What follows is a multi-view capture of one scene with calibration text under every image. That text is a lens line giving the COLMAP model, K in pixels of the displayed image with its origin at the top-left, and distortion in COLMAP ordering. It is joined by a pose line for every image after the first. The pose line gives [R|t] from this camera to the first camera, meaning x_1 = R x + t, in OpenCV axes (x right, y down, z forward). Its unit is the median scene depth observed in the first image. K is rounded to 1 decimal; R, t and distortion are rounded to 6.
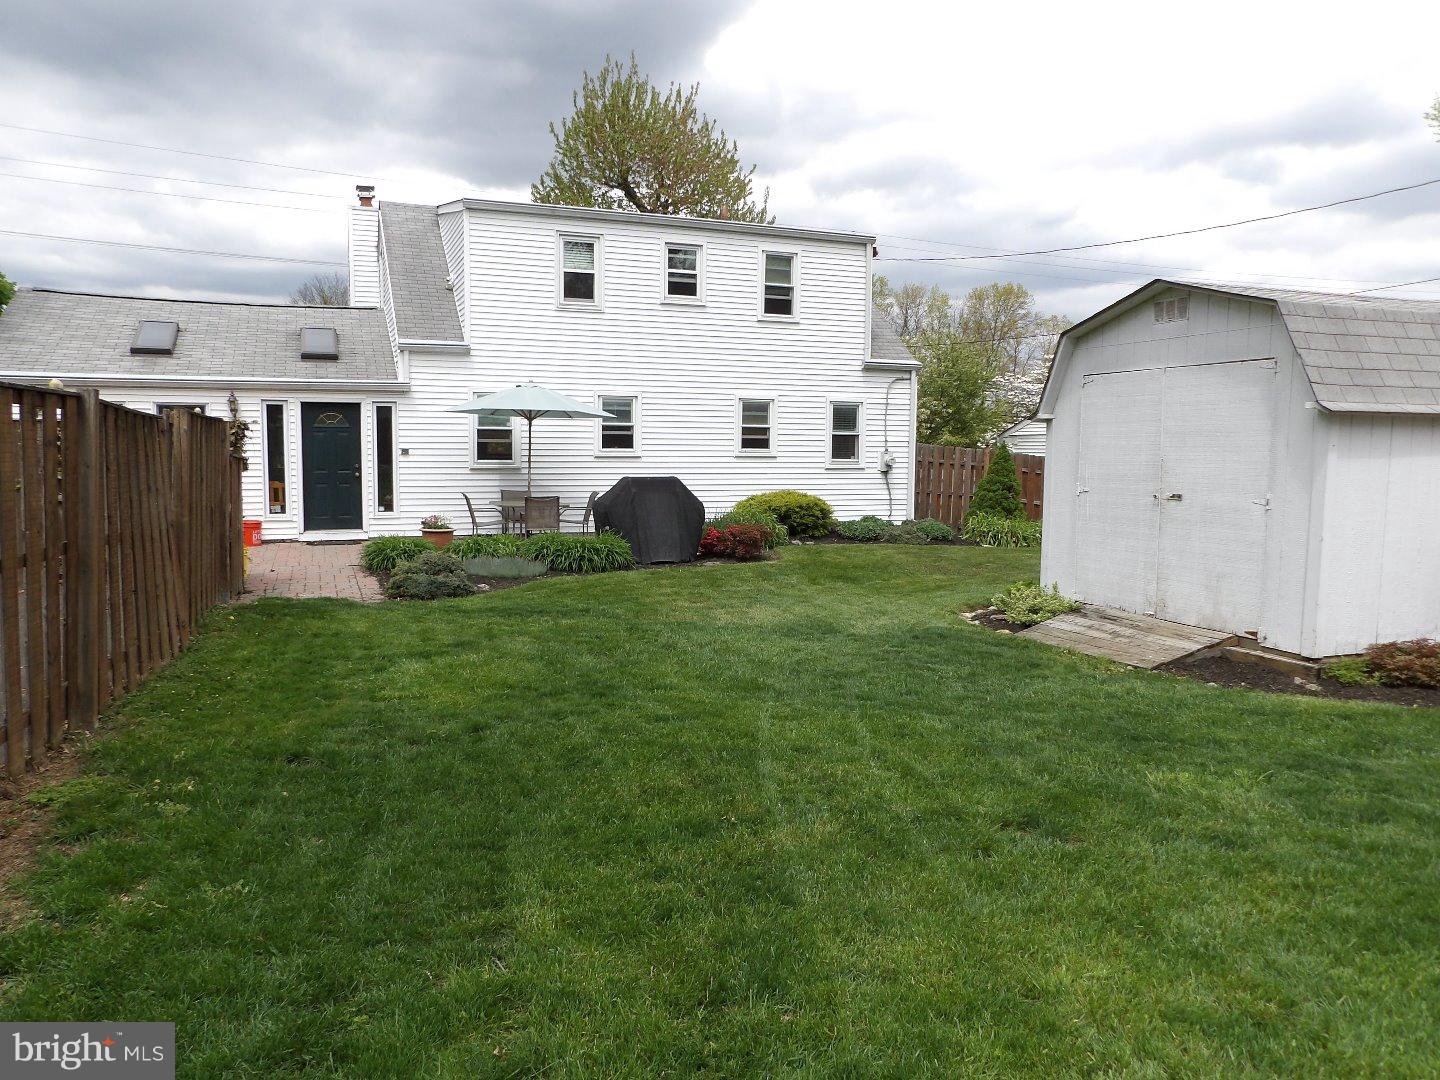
lens RADIAL K [[1033.4, 0, 710.5], [0, 1033.4, 532.4], [0, 0, 1]] dist [-0.026667, 0.021390]
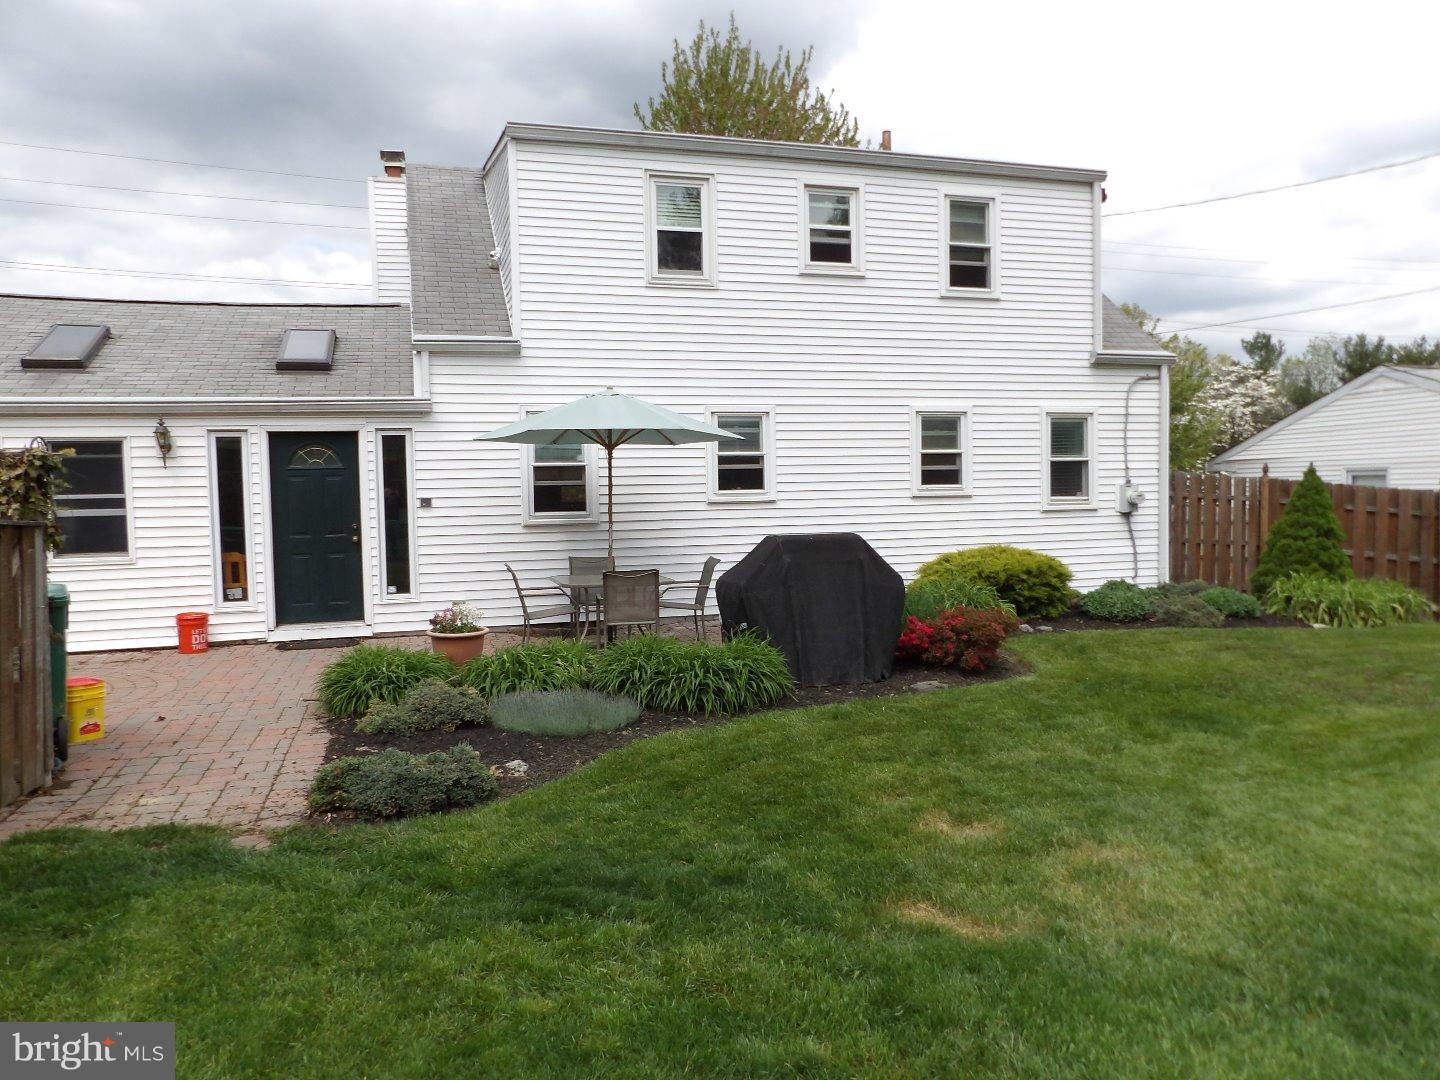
lens RADIAL K [[1033.4, 0, 723.3], [0, 1033.4, 539.7], [0, 0, 1]] dist [-0.026667, 0.021390]
pose [[0.996814, -0.023784, -0.076131, -0.053124], [0.021179, 0.999168, -0.034847, -0.026271], [0.076896, 0.033123, 0.996489, 0.340782]]
